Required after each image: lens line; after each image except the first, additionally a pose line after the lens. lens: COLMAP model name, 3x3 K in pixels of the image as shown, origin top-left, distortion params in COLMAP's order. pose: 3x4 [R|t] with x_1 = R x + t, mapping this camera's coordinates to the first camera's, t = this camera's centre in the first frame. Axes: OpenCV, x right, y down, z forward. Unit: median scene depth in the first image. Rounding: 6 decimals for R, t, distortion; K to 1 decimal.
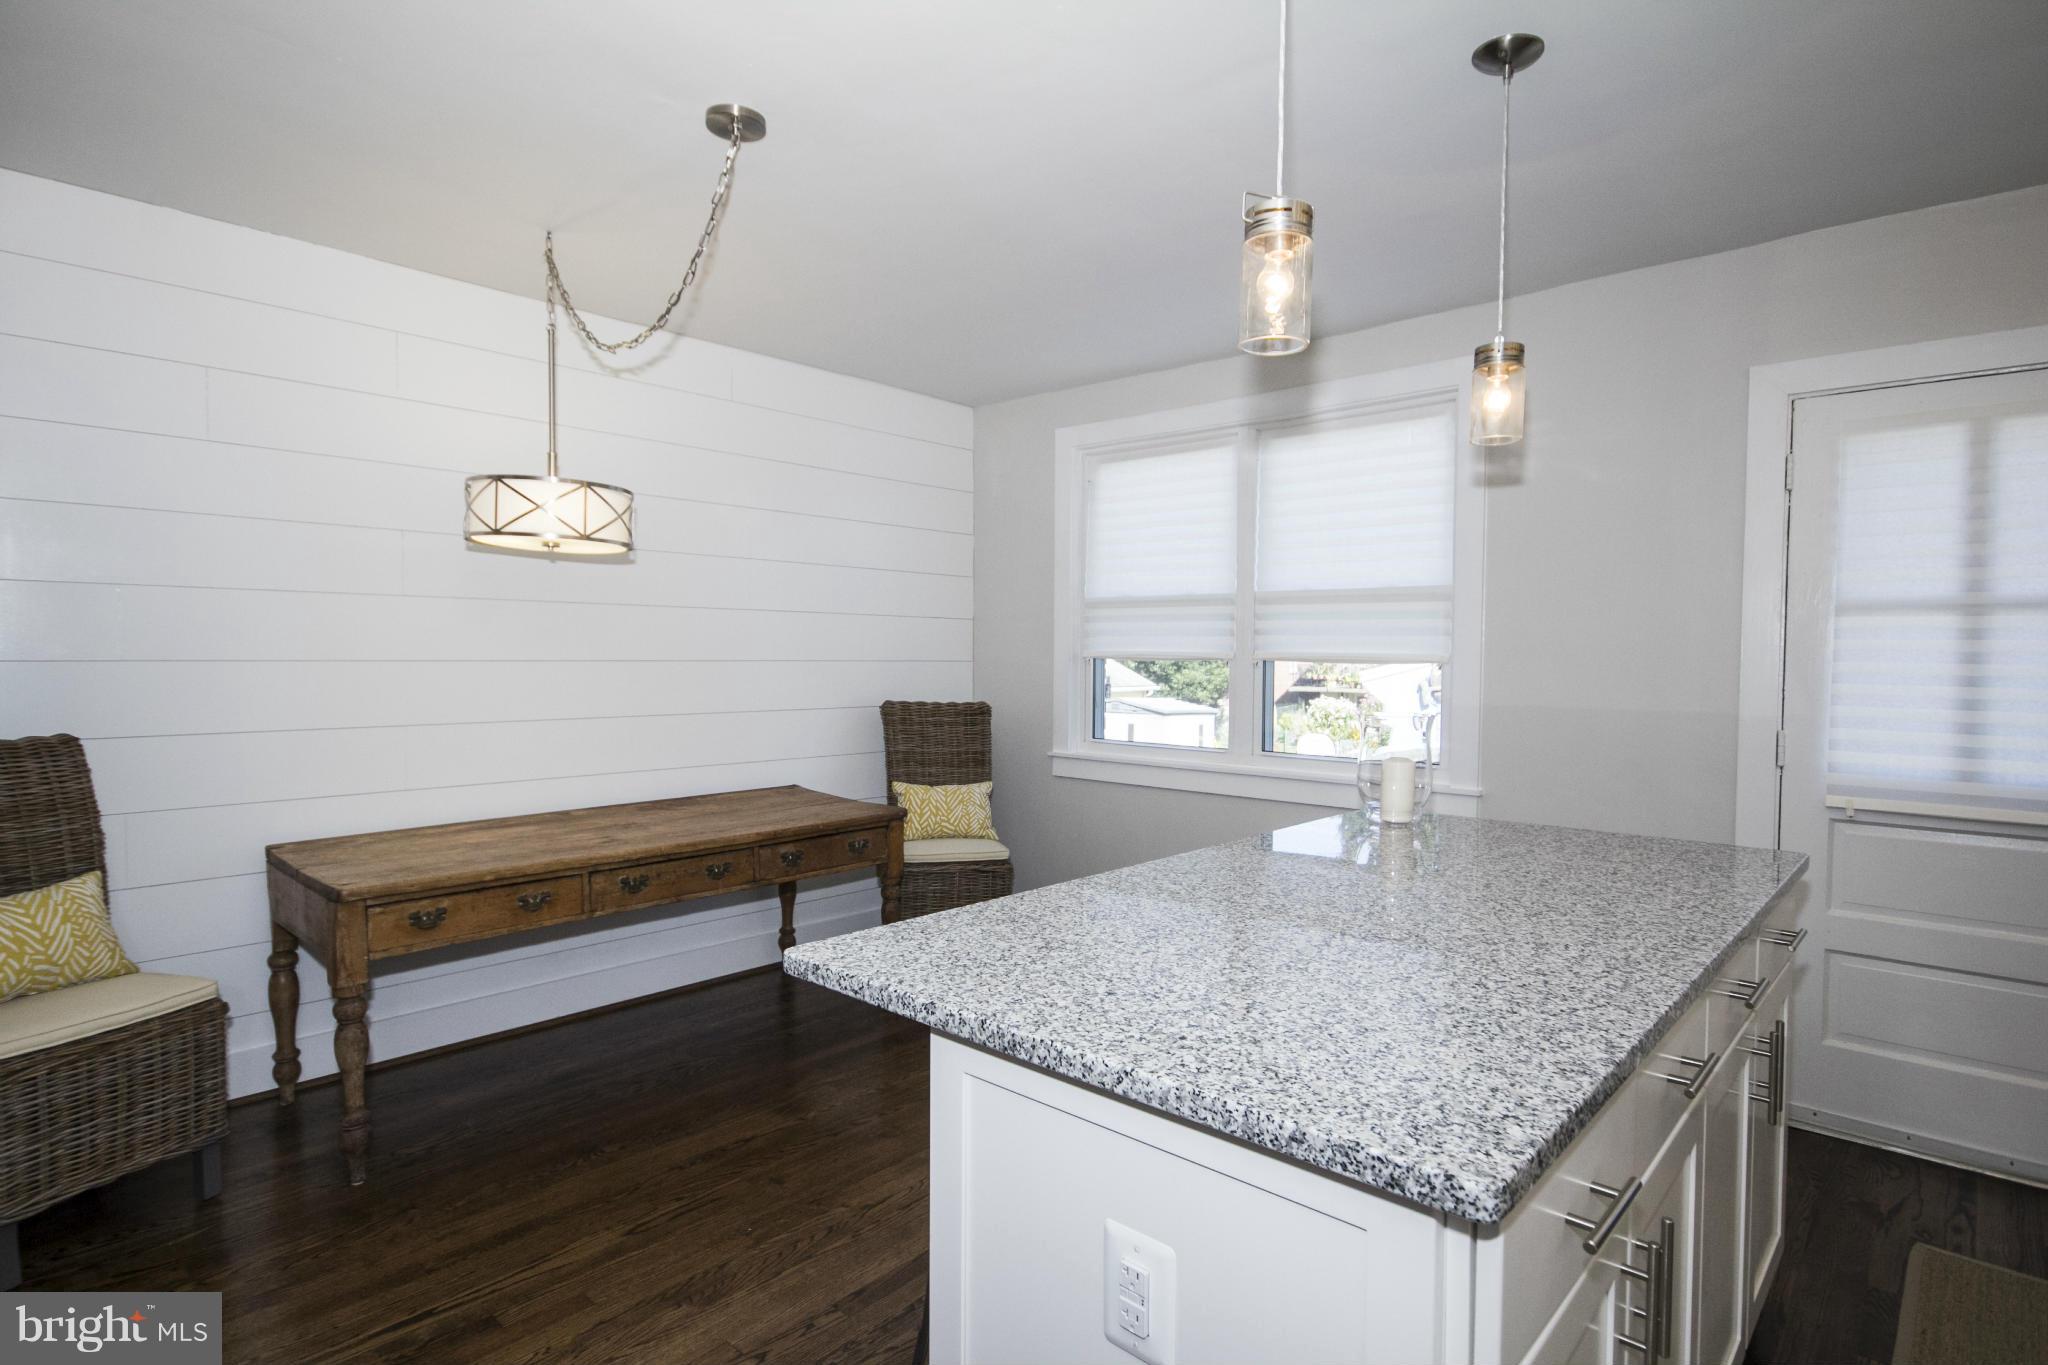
lens RADIAL K [[1059.5, 0, 1024.0], [0, 1059.5, 682.5], [0, 0, 1]] dist [-0.000107, 0.000196]
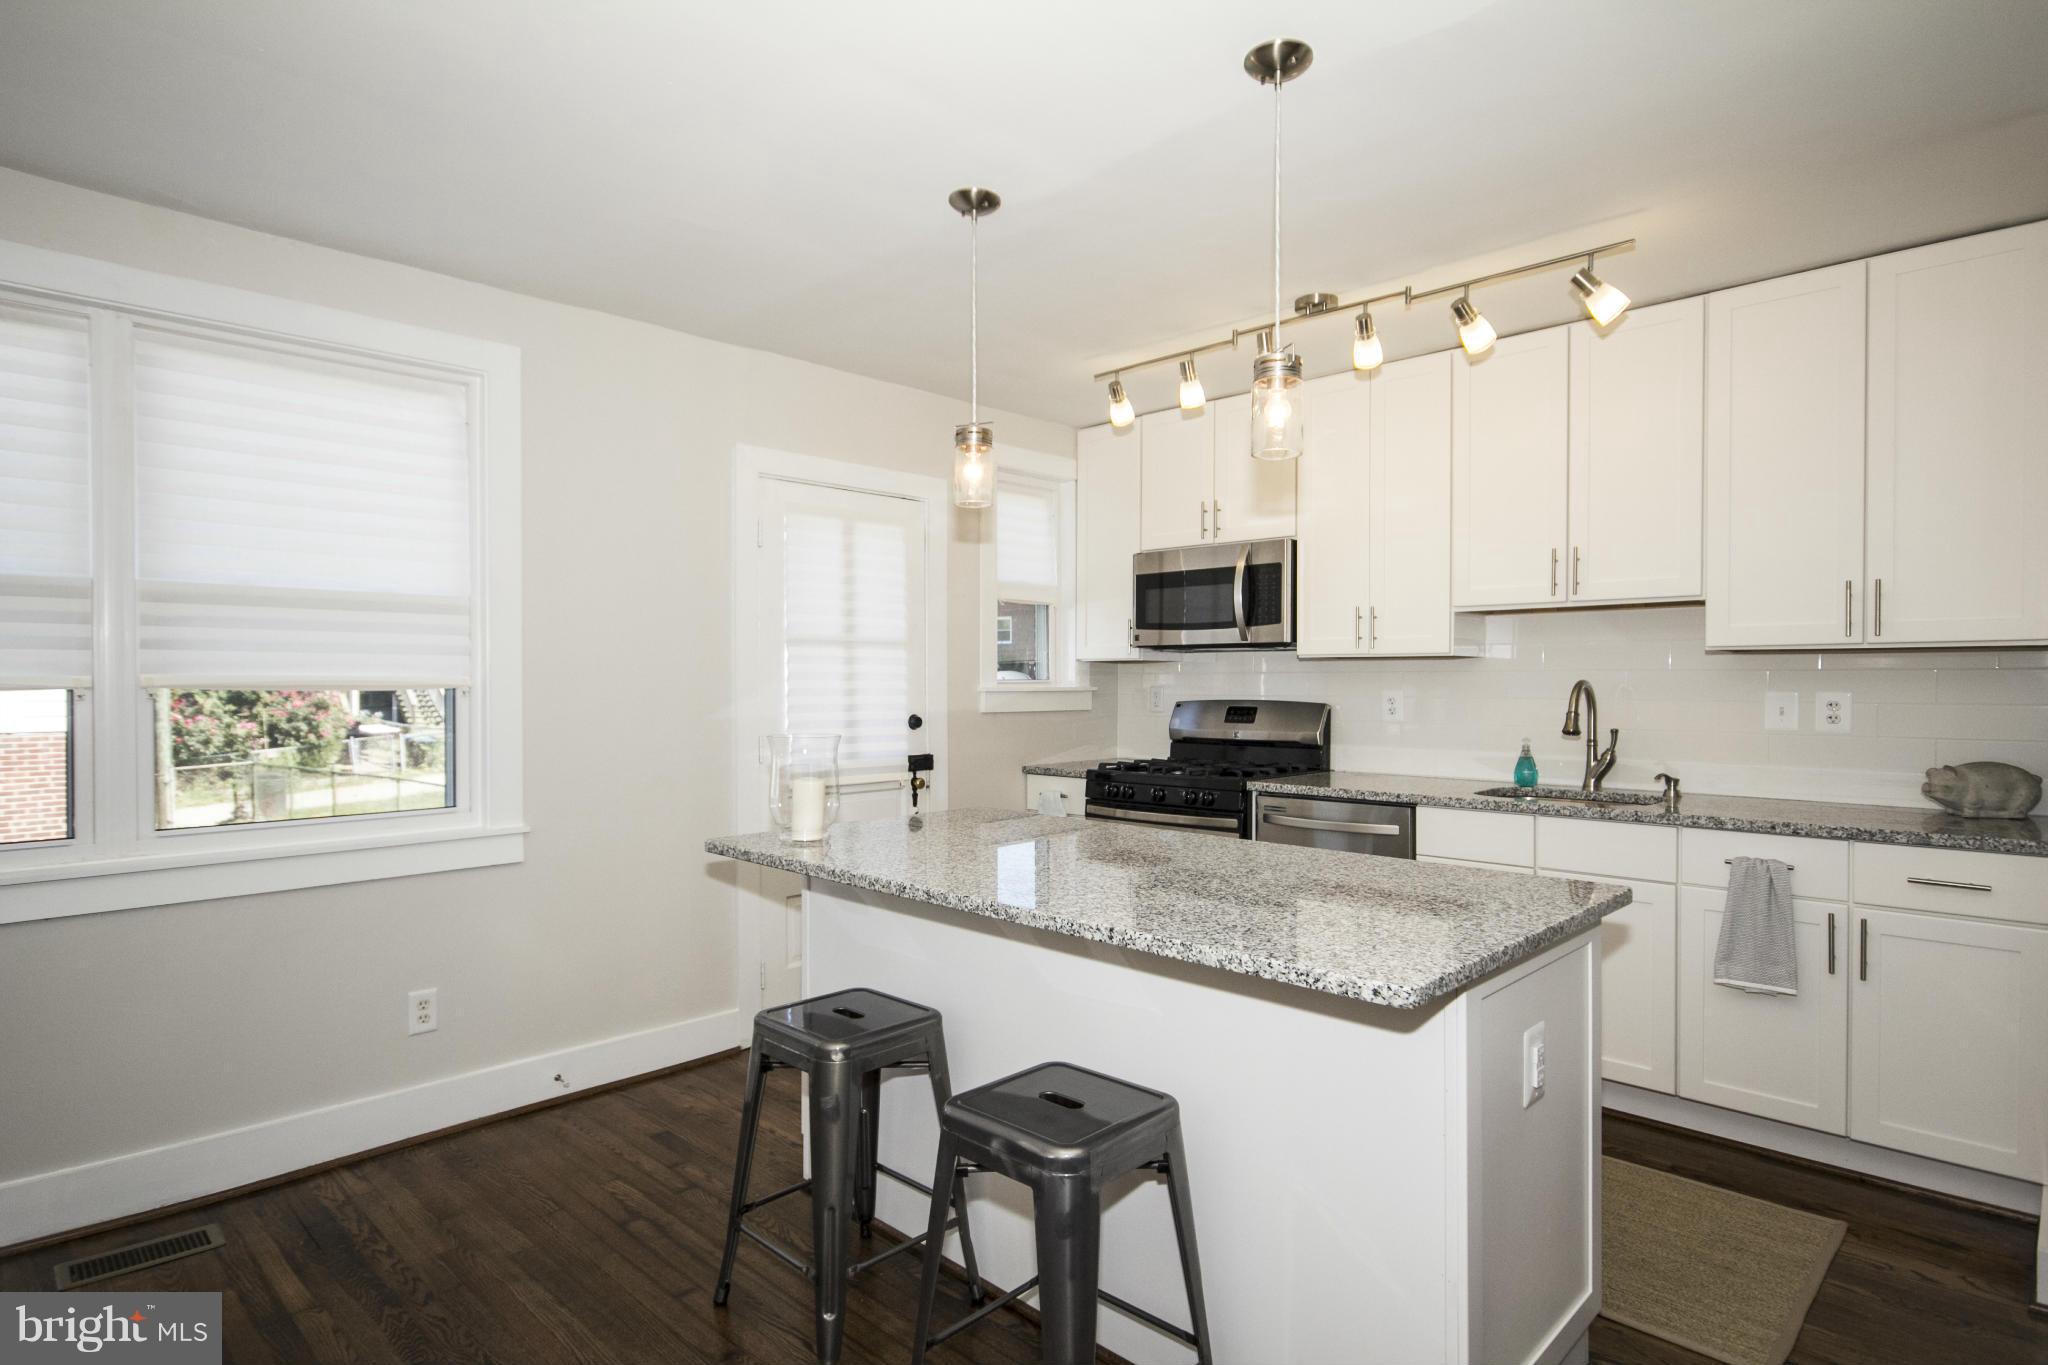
lens RADIAL K [[1074.3, 0, 1065.3], [0, 1074.3, 688.8], [0, 0, 1]] dist [-0.010454, -0.000555]
pose [[-0.007537, -0.017855, 0.999812, -0.634849], [0.033229, 0.999284, 0.018096, -0.023808], [-0.999419, 0.033360, -0.006938, 0.705204]]
